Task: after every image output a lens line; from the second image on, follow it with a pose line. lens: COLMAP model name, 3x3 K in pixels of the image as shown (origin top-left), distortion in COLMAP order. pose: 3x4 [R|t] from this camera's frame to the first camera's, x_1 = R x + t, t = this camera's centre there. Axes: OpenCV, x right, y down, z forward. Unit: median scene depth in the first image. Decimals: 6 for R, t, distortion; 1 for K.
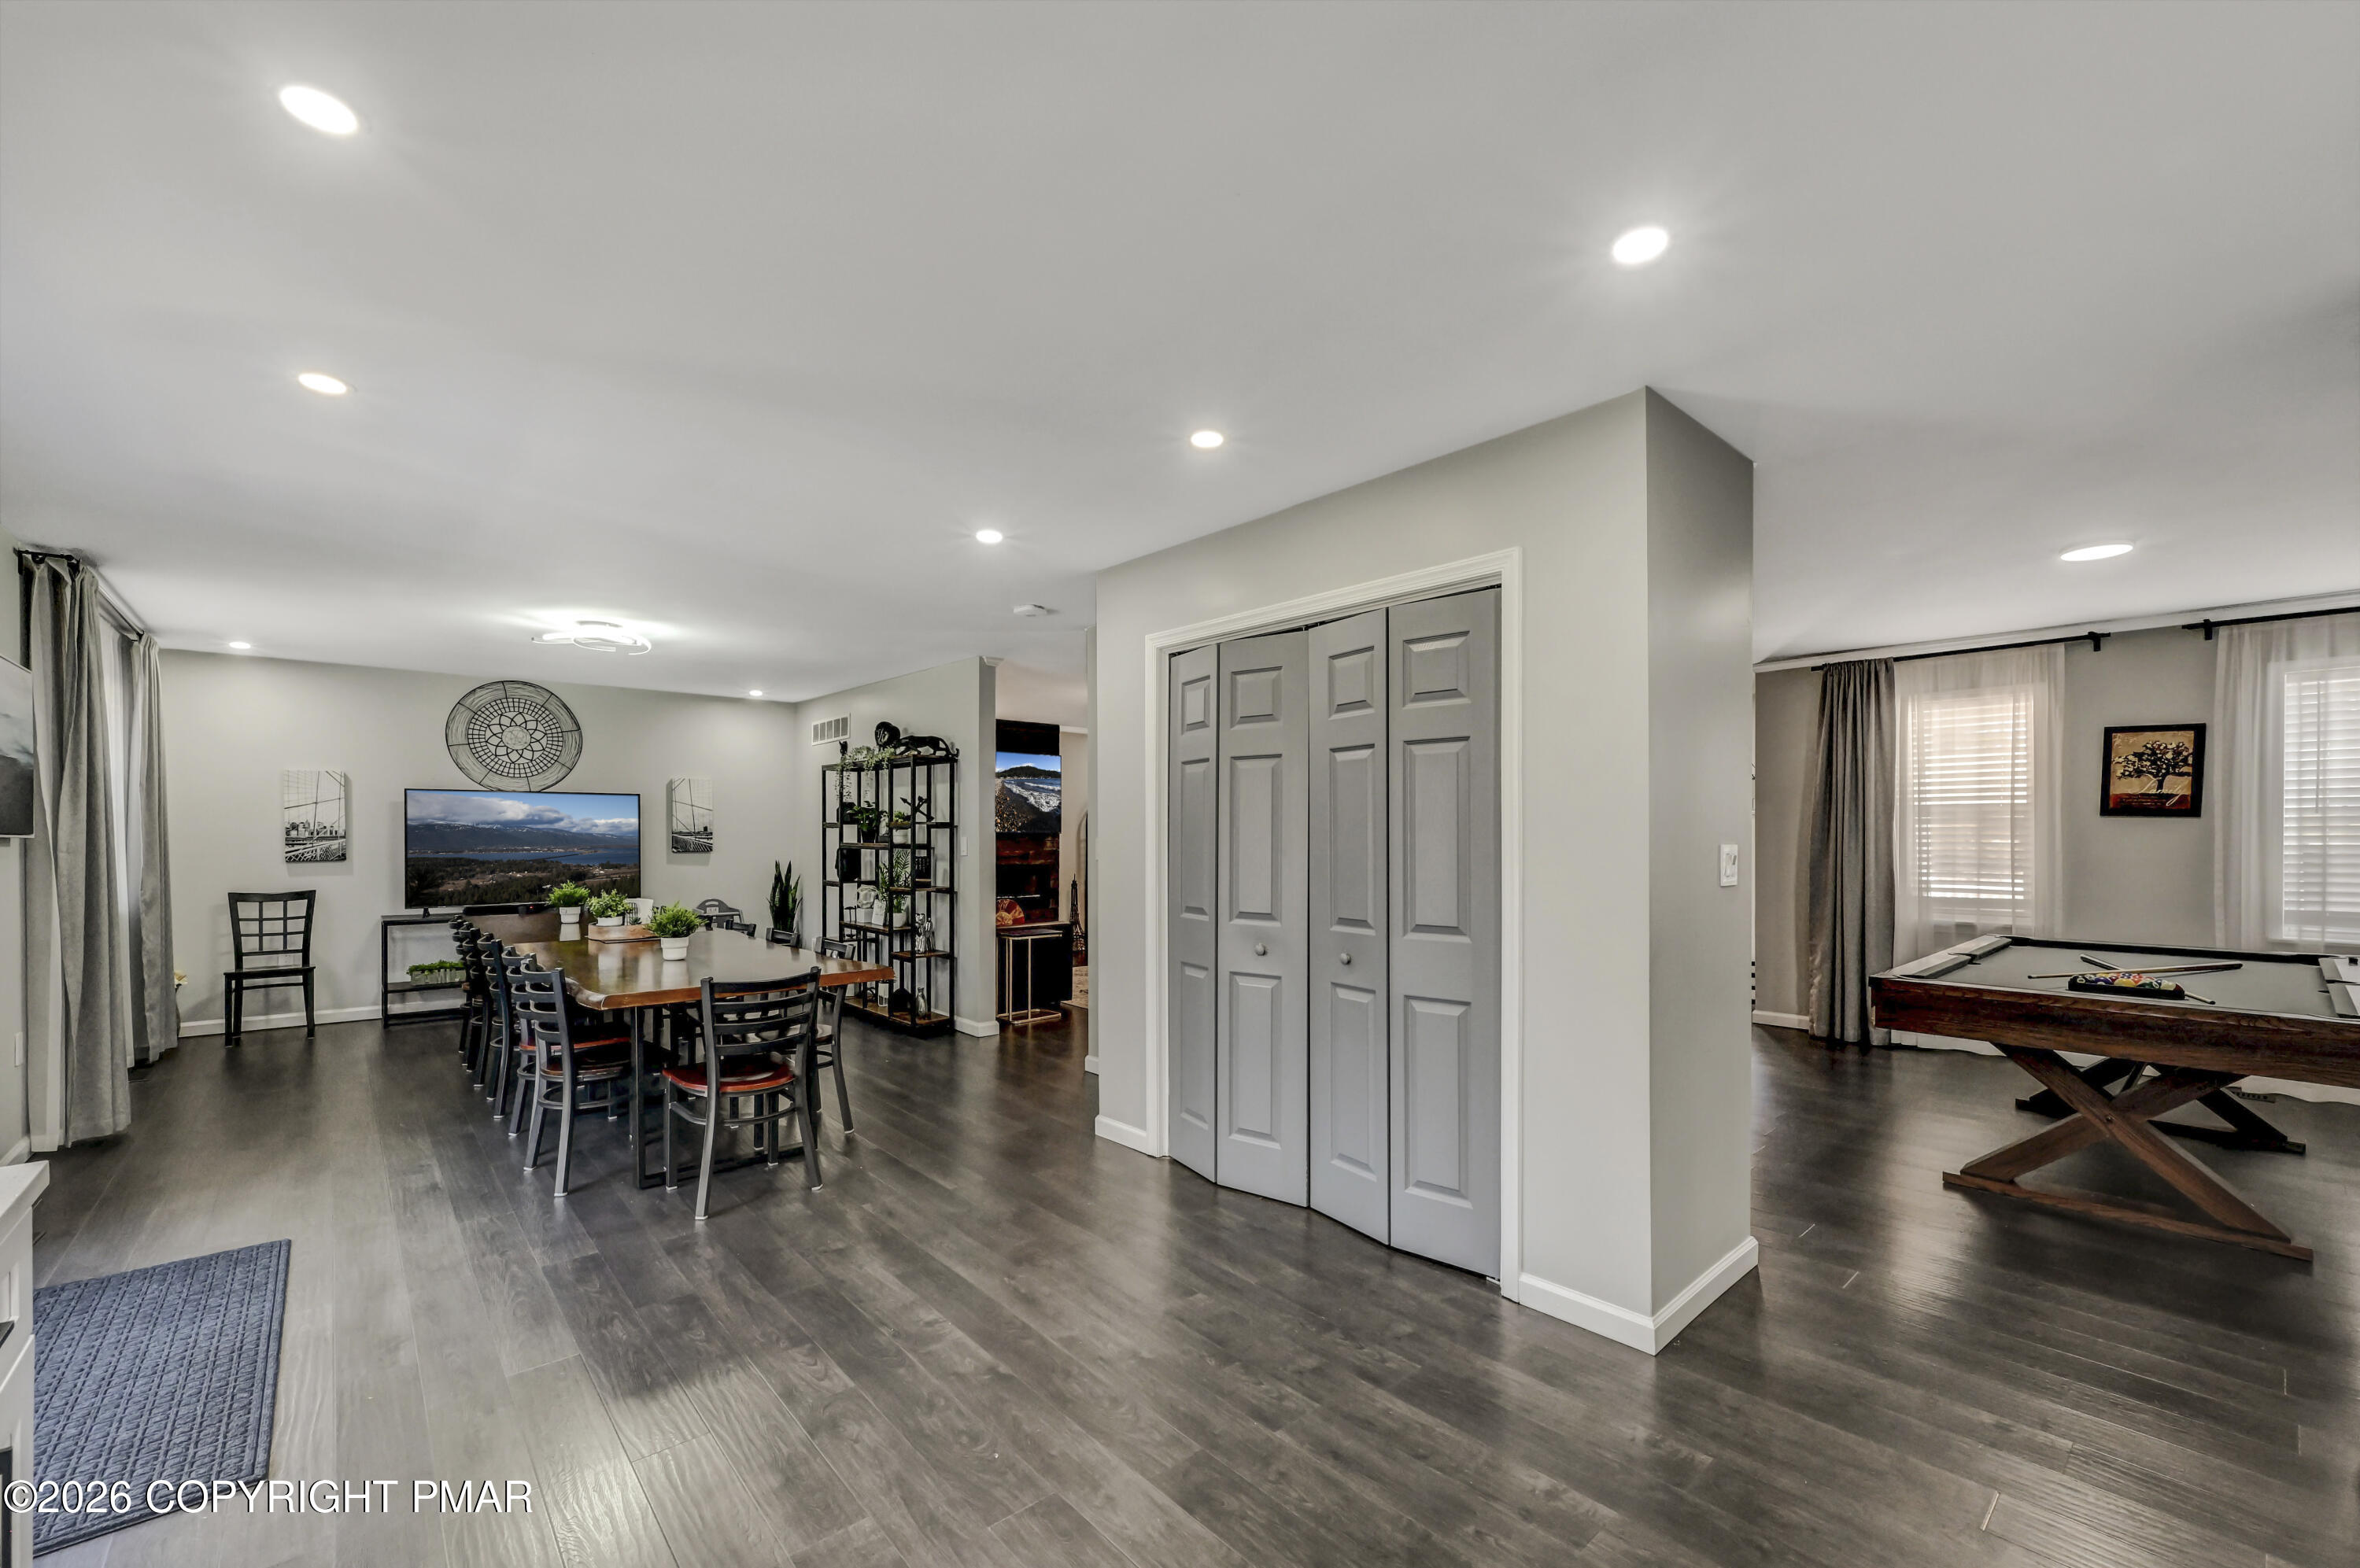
lens RADIAL K [[953.4, 0, 1188.5], [0, 953.4, 836.0], [0, 0, 1]] dist [-0.000139, -0.000420]
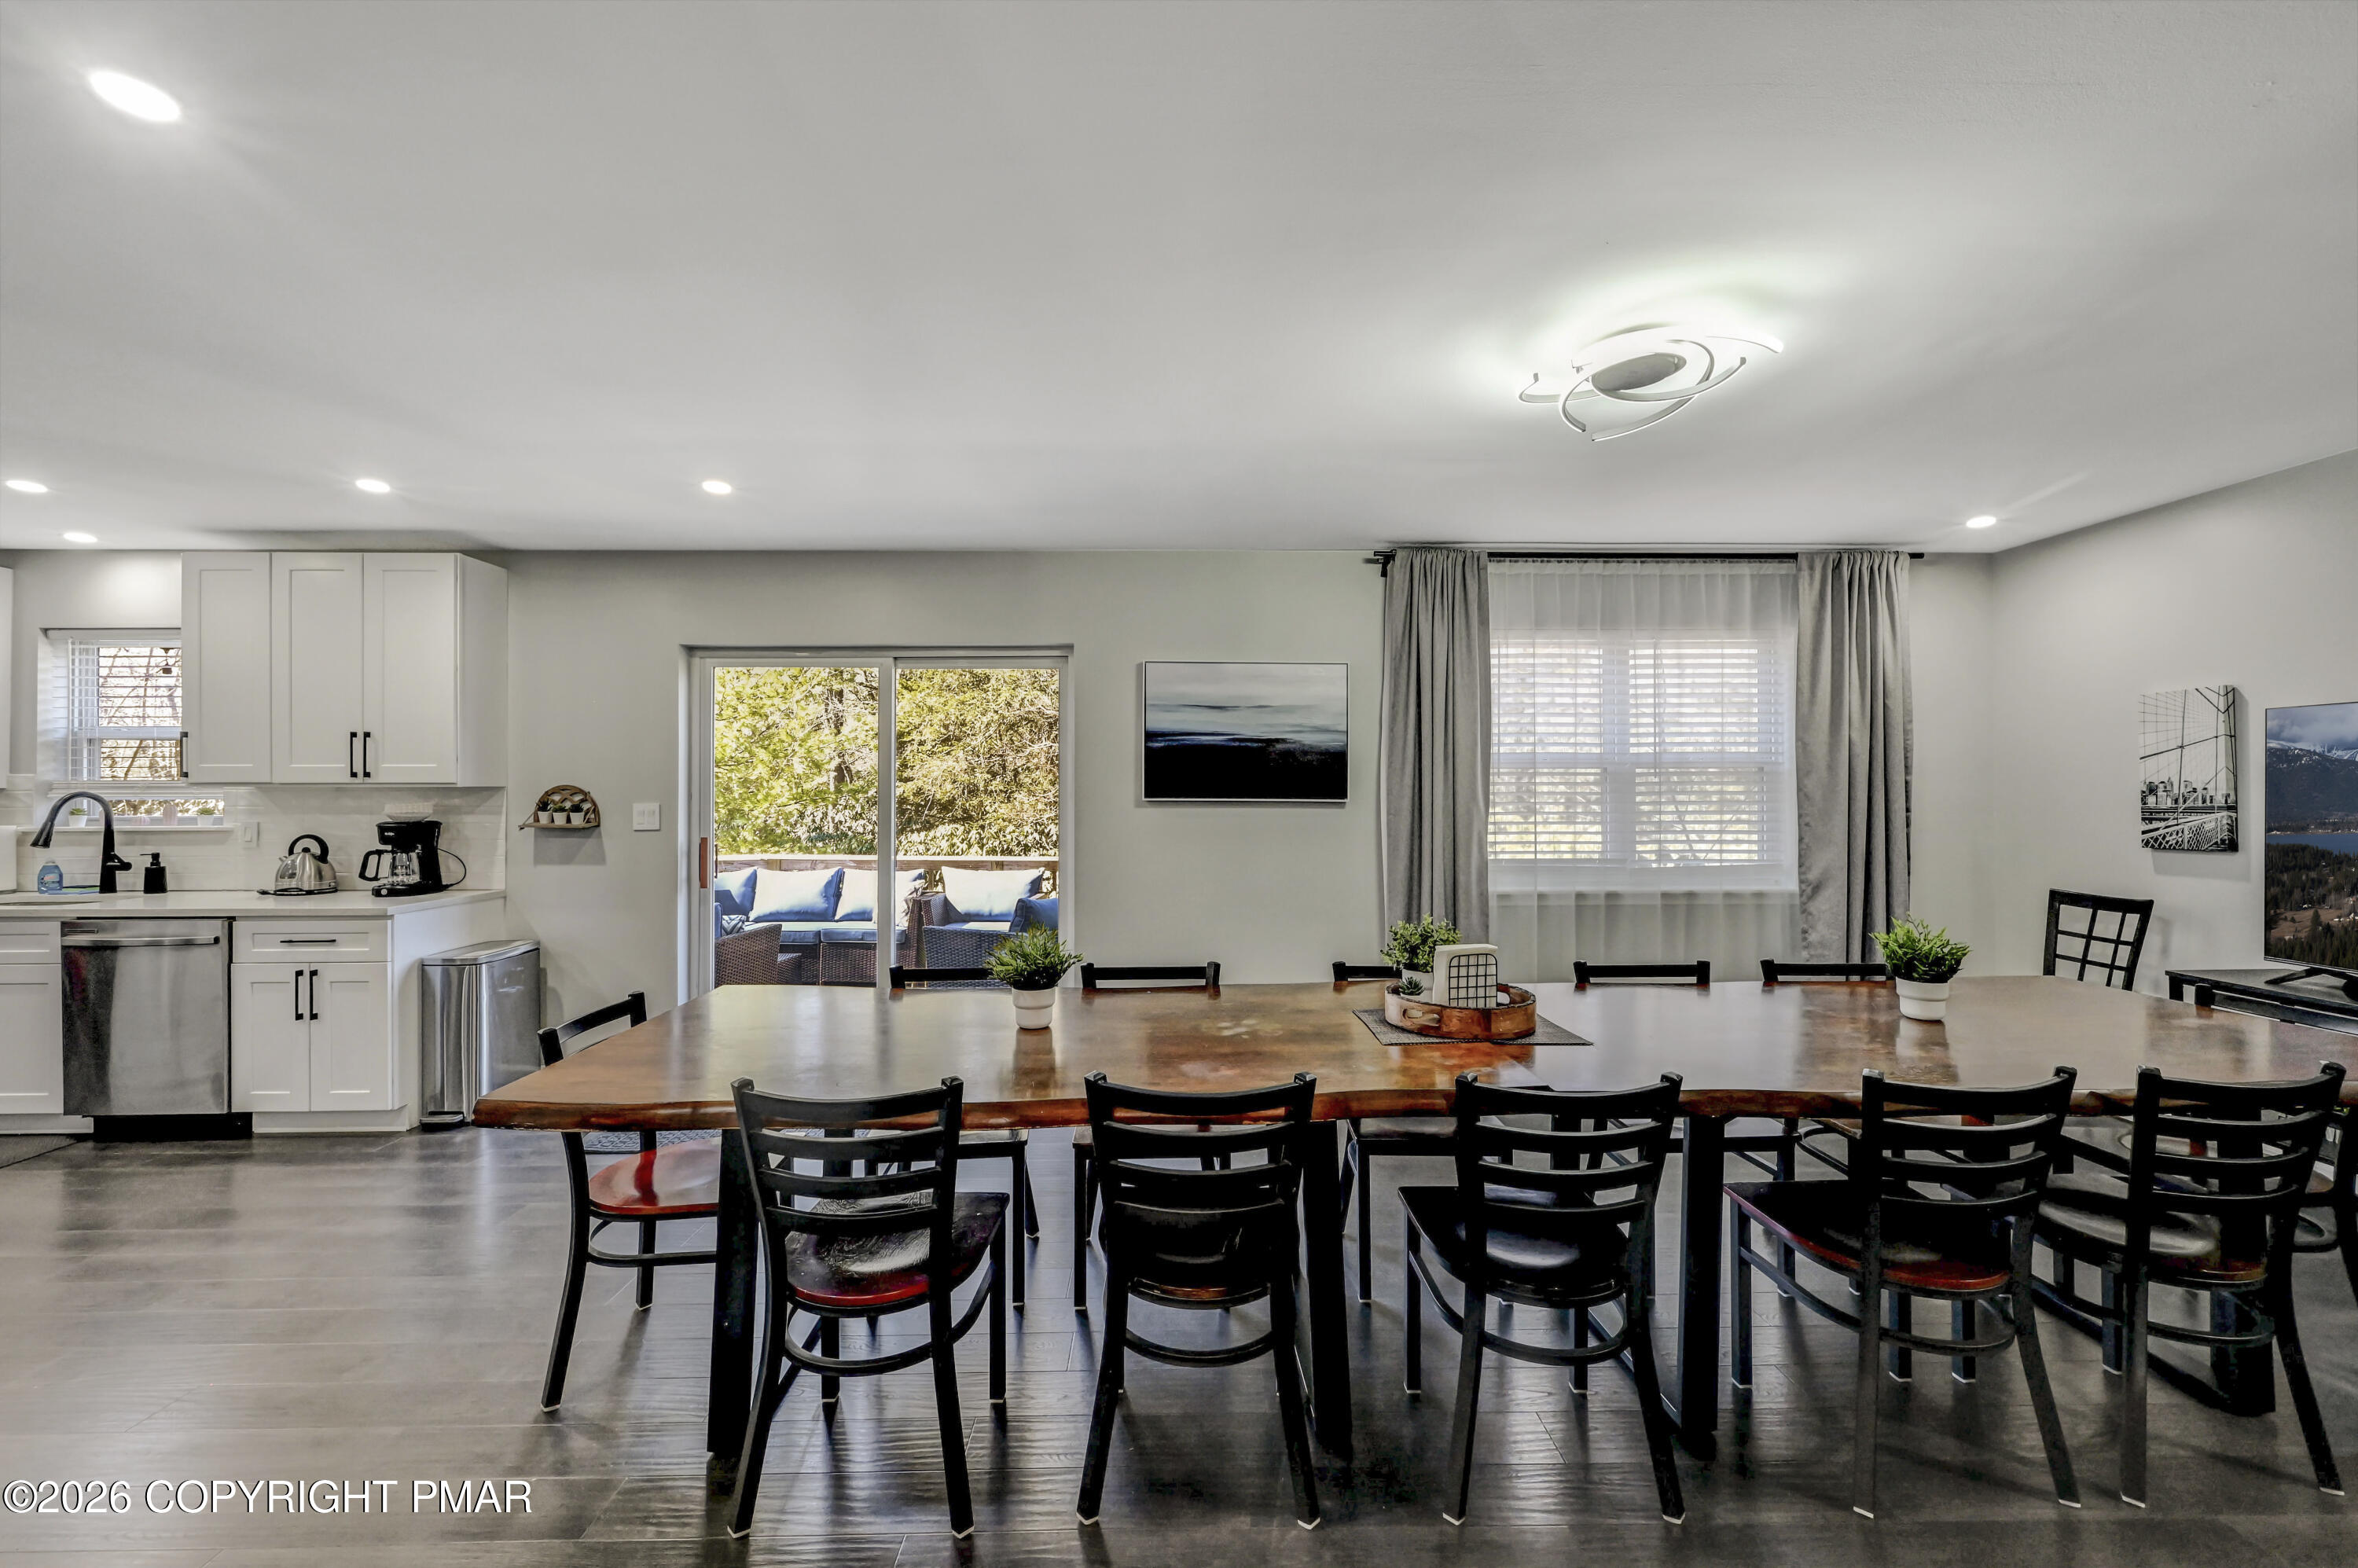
lens RADIAL K [[952.7, 0, 1180.3], [0, 952.7, 788.8], [0, 0, 1]] dist [-0.000139, -0.000420]
pose [[-0.658490, -0.003361, -0.752582, -0.103265], [-0.003334, 0.999993, -0.001550, -0.006885], [0.752582, 0.001488, -0.658497, 0.937508]]
